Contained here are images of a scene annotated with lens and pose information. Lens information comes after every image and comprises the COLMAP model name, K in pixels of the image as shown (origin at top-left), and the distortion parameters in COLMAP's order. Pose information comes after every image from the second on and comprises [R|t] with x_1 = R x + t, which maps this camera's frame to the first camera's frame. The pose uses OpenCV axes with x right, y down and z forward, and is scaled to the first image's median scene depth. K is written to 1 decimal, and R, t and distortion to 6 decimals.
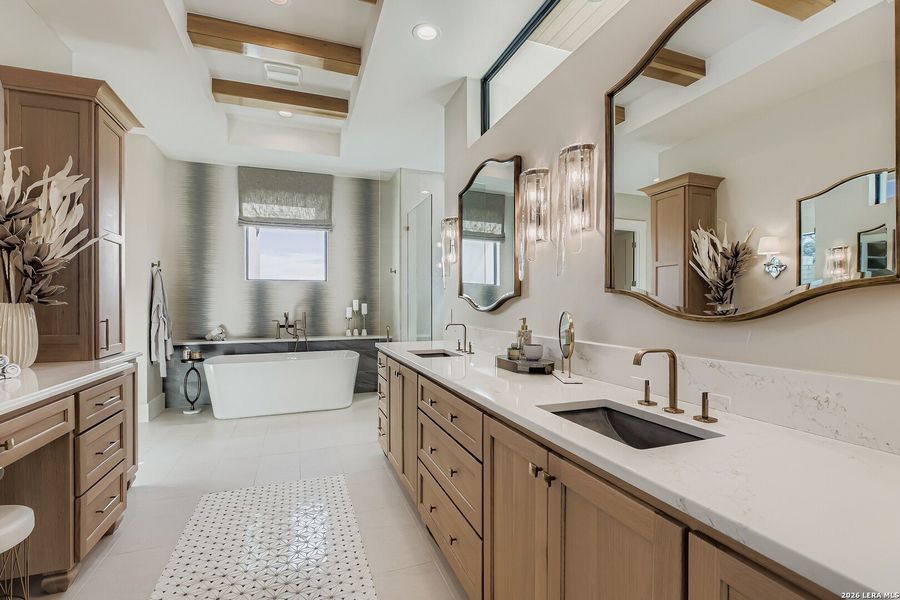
lens RADIAL K [[407.8, 0, 452.1], [0, 407.8, 301.1], [0, 0, 1]] dist [-0.002706, -0.000688]
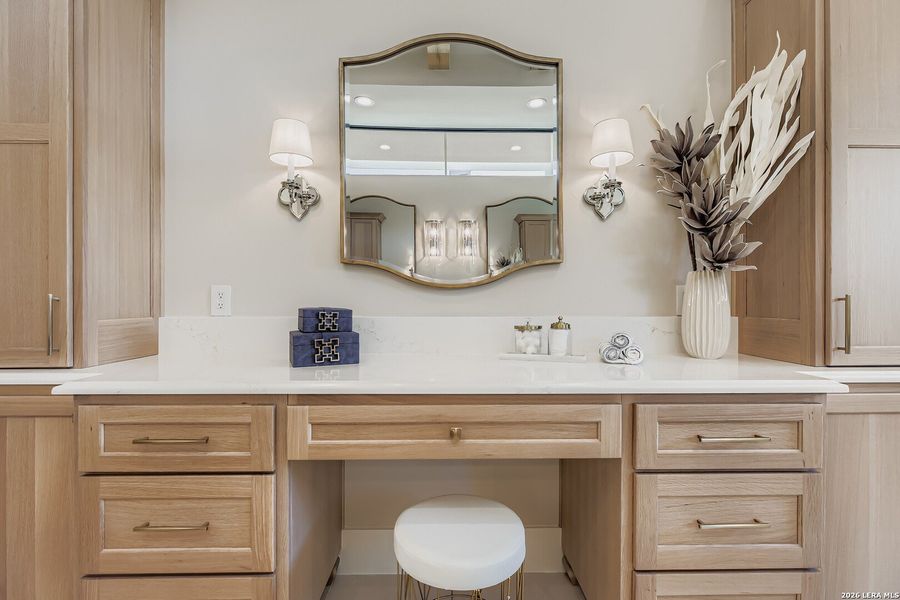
lens RADIAL K [[407.8, 0, 452.1], [0, 407.8, 301.1], [0, 0, 1]] dist [-0.002706, -0.000688]
pose [[-0.321576, 0.003398, -0.946878, -0.191013], [-0.000200, 0.999993, 0.003657, 0.054170], [0.946884, 0.001365, -0.321573, 0.743530]]
